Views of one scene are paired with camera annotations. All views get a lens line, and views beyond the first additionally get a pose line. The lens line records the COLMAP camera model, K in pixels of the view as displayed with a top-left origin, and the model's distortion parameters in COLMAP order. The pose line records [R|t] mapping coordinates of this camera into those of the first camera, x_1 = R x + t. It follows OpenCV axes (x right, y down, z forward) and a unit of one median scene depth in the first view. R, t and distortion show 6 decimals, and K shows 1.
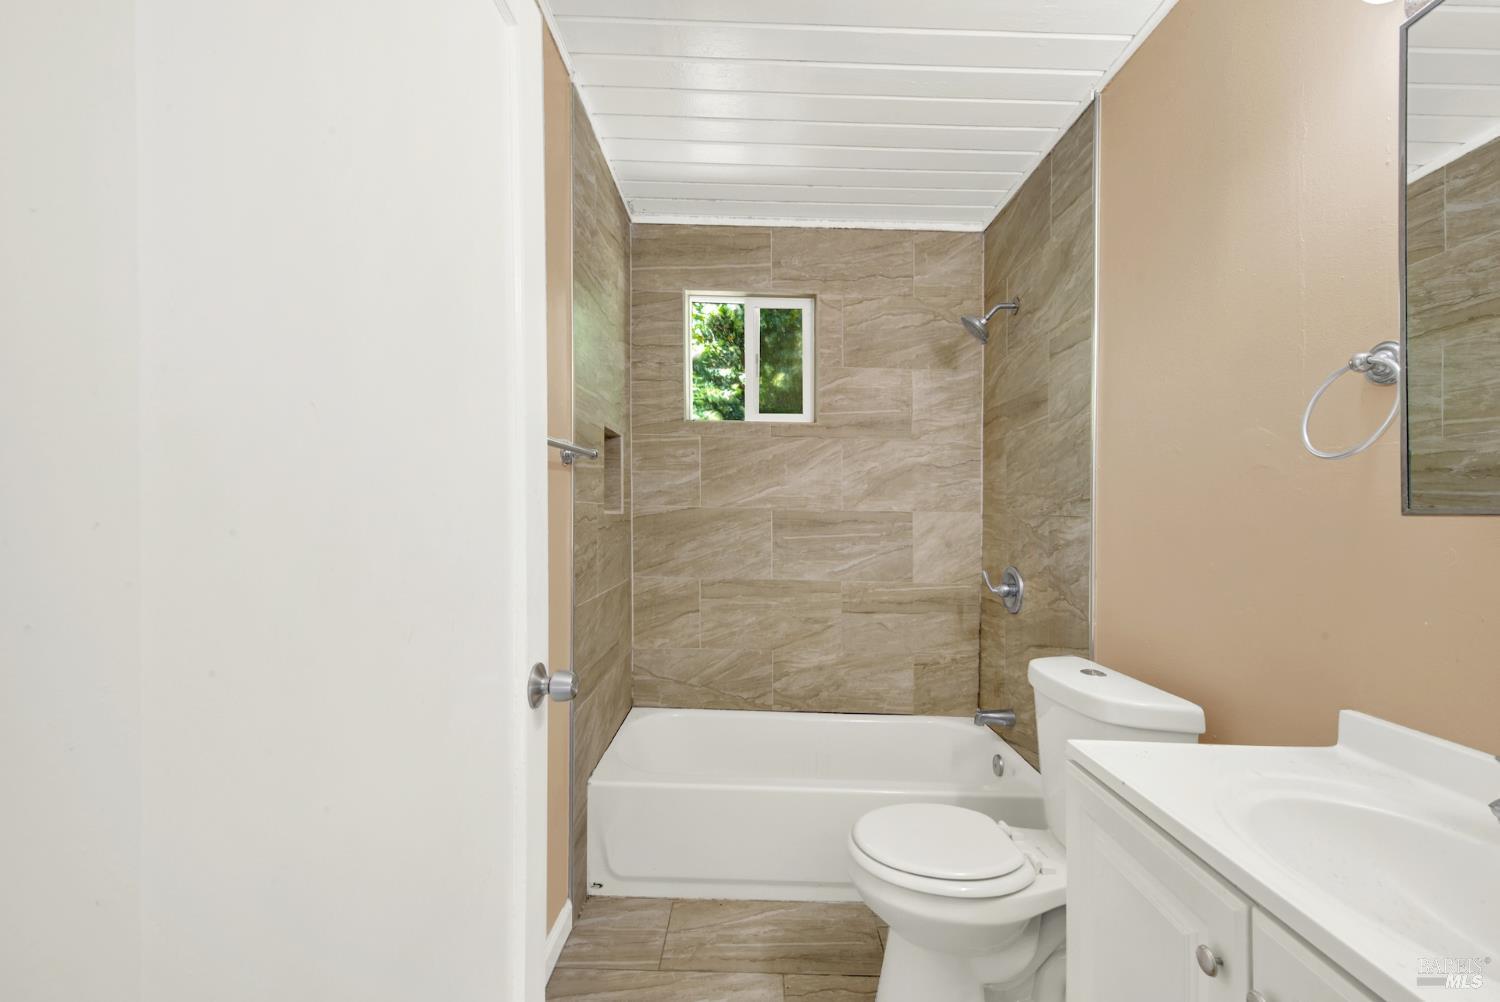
lens RADIAL K [[615.7, 0, 746.8], [0, 615.7, 509.0], [0, 0, 1]] dist [0.003104, -0.003601]
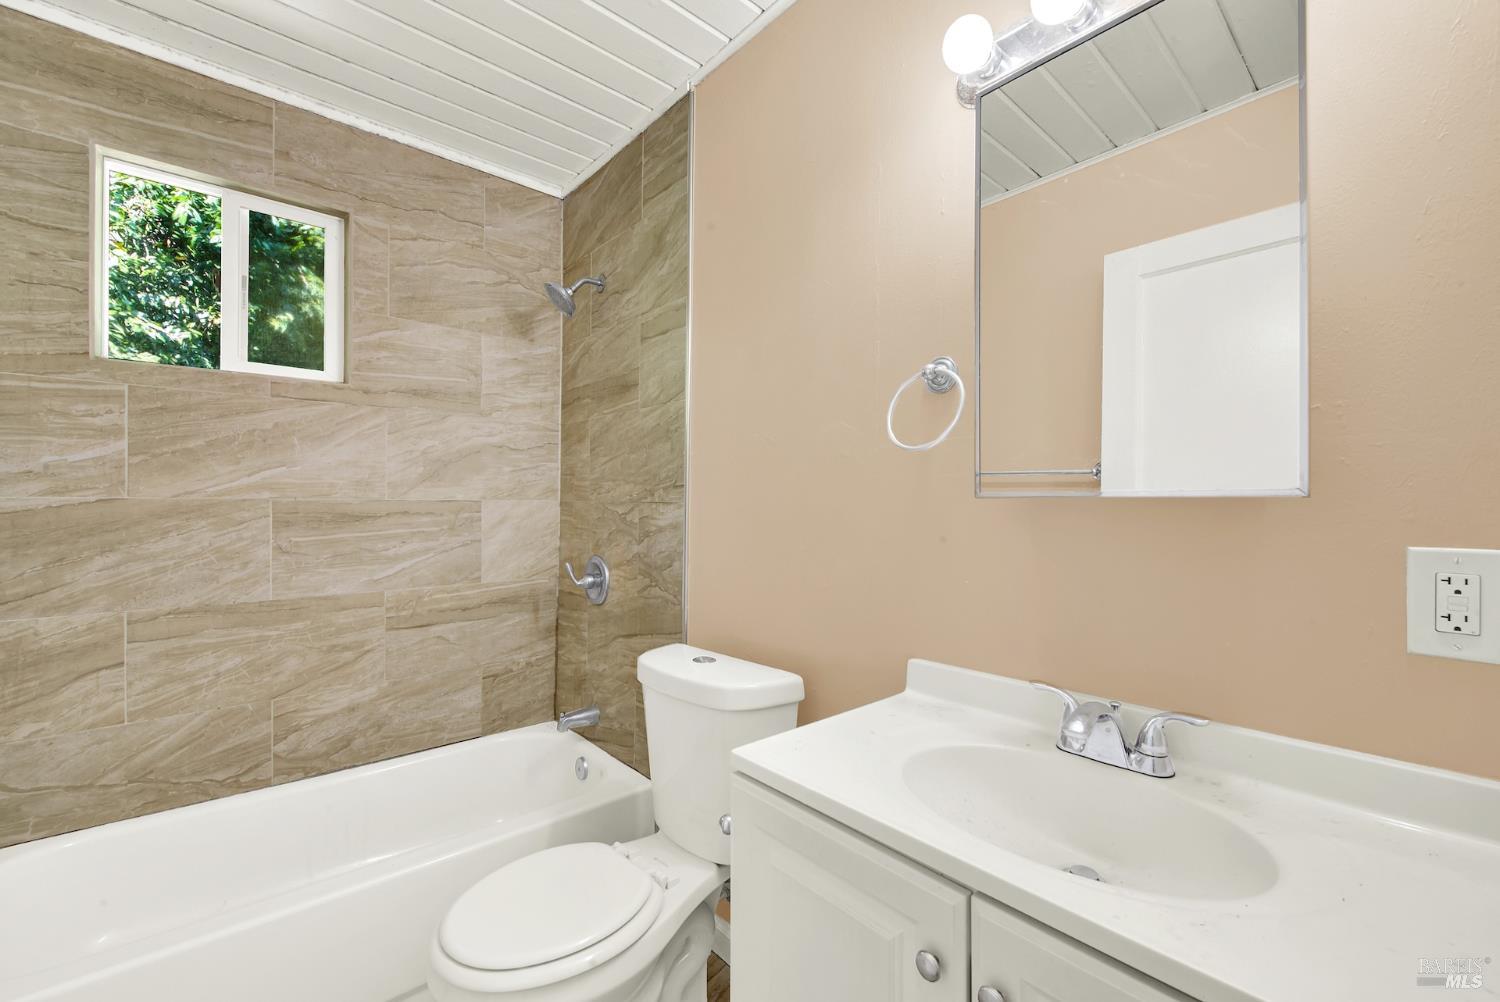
lens RADIAL K [[615.7, 0, 761.0], [0, 615.7, 485.6], [0, 0, 1]] dist [0.003104, -0.003601]
pose [[0.740095, -0.000550, 0.672502, -0.020701], [0.012280, 0.999844, -0.012695, -0.000419], [-0.672390, 0.017654, 0.739987, 0.111859]]
